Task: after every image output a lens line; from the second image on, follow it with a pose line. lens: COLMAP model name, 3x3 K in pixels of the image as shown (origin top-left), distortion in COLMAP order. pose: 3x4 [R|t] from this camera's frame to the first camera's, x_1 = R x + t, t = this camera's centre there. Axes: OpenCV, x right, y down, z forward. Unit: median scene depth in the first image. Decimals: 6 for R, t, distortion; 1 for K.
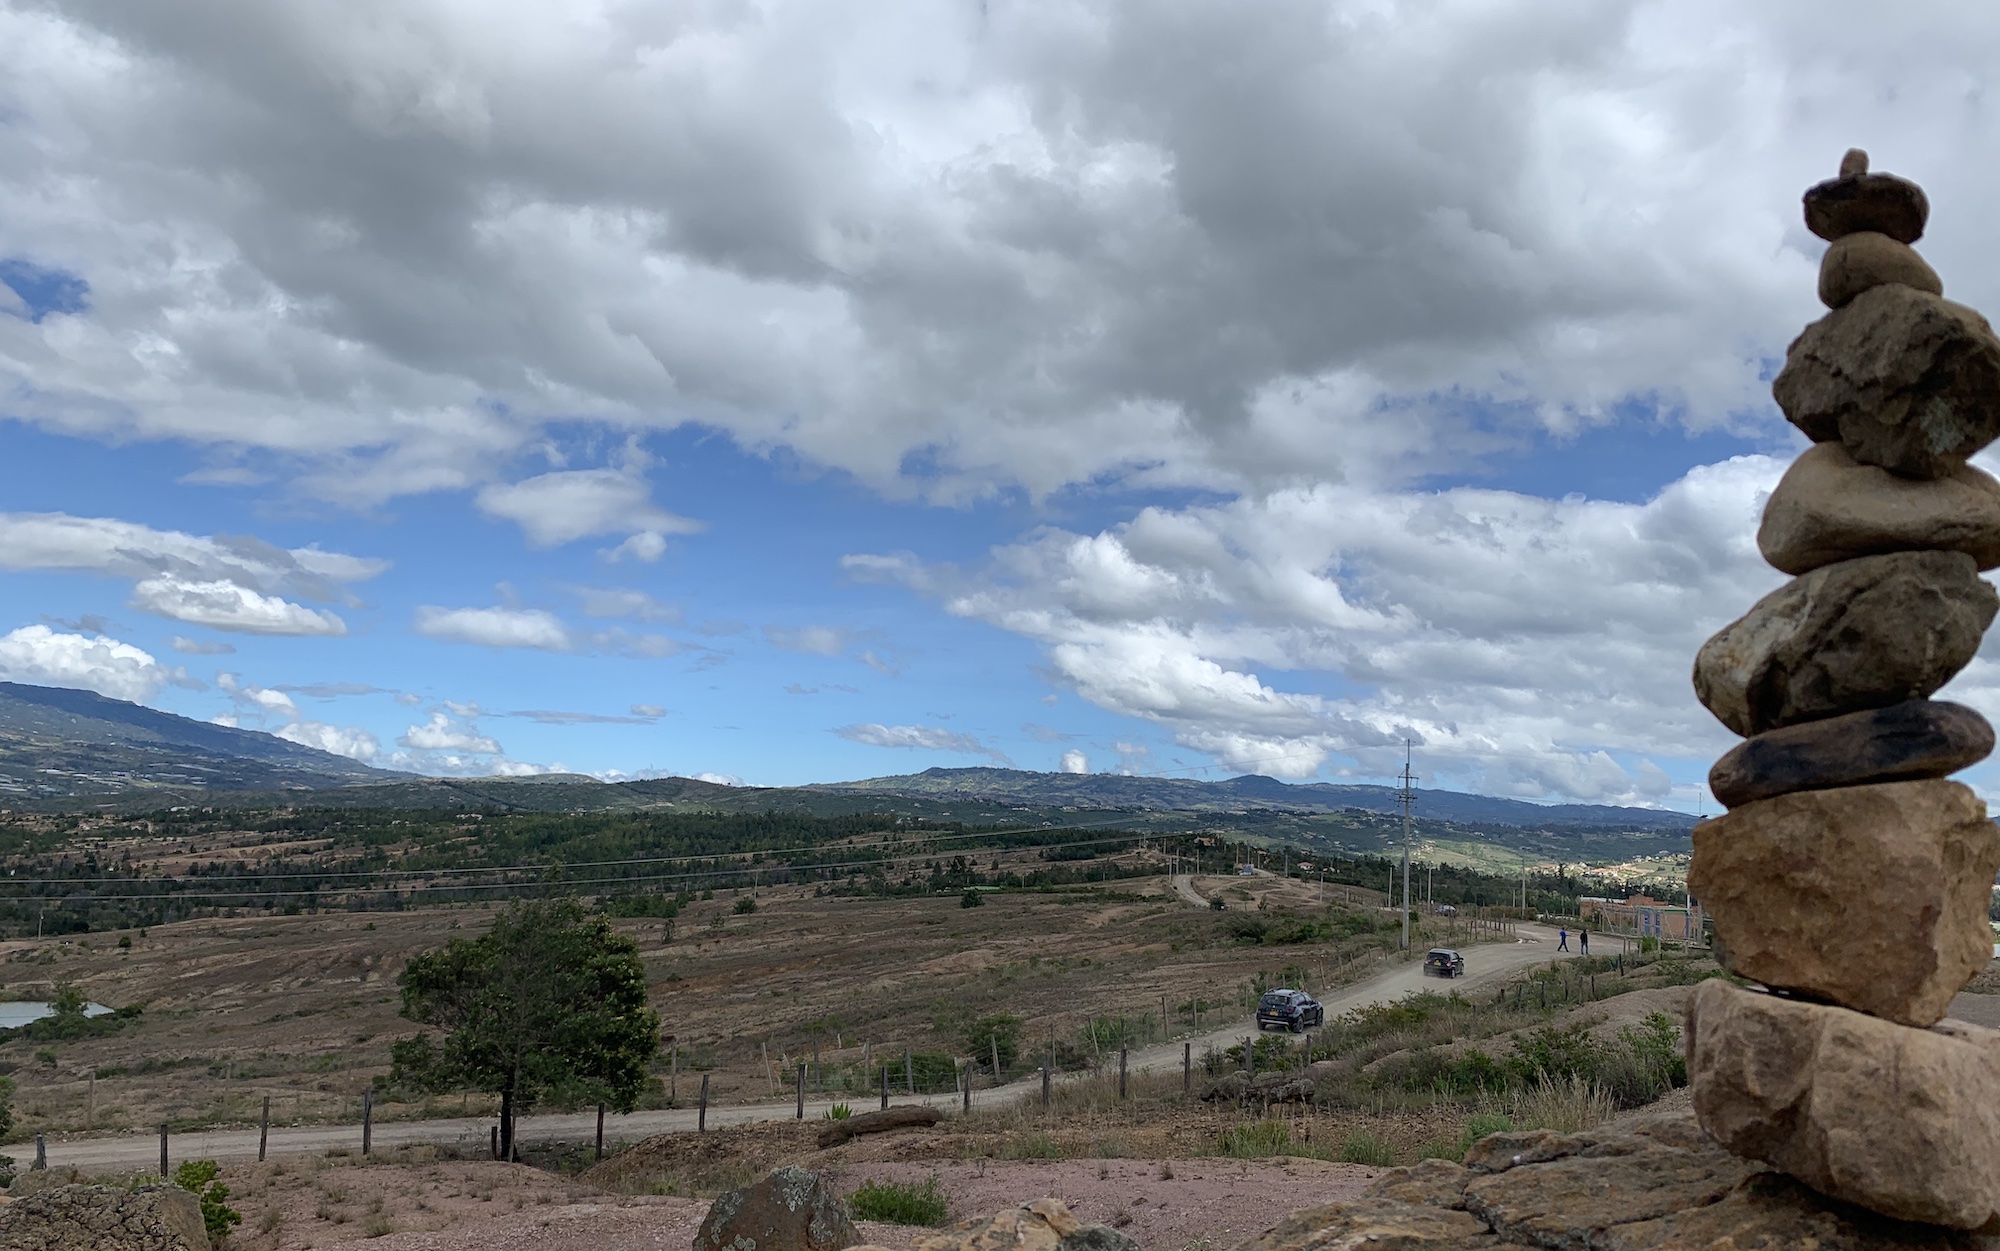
lens RADIAL K [[1469.7, 0, 991.0], [0, 1469.7, 631.8], [0, 0, 1]] dist [0.009141, -0.011975]
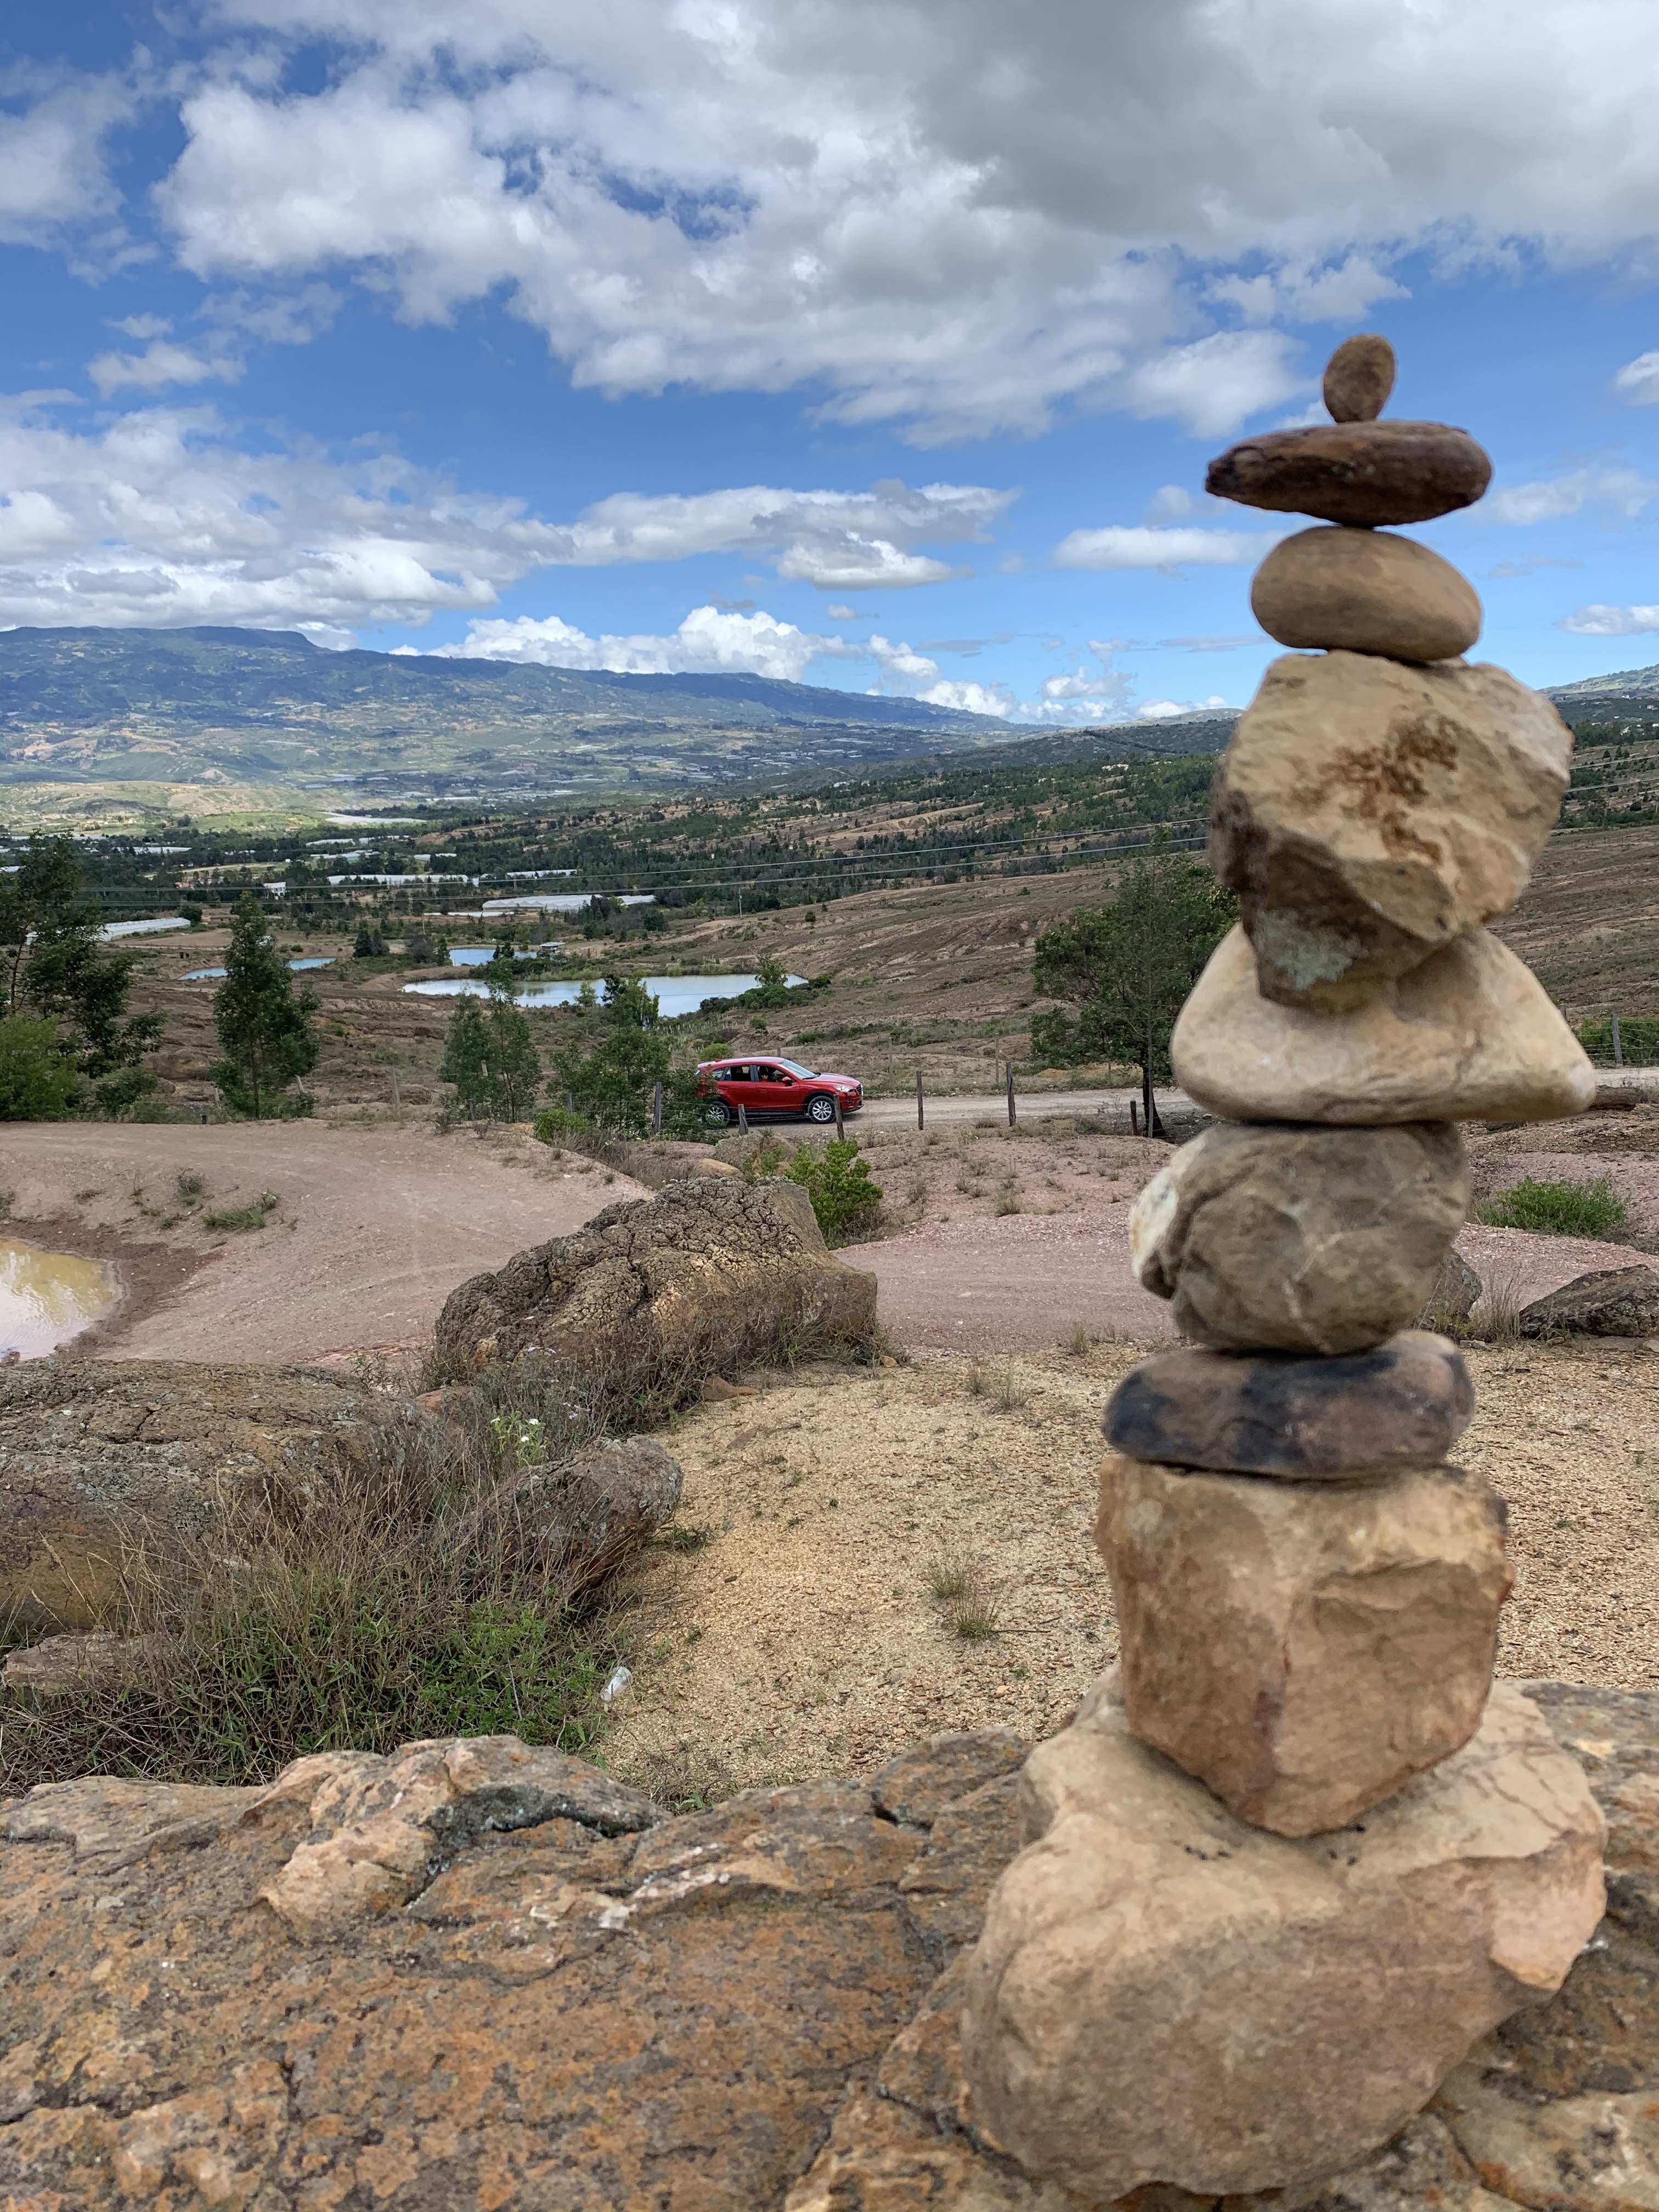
lens RADIAL K [[1636.9, 0, 831.8], [0, 1636.9, 1089.6], [0, 0, 1]] dist [0.006917, -0.002395]
pose [[0.868927, 0.013859, -0.494746, 0.142843], [0.146532, 0.947591, 0.283900, -0.051536], [0.472752, -0.319184, 0.821357, 0.069323]]
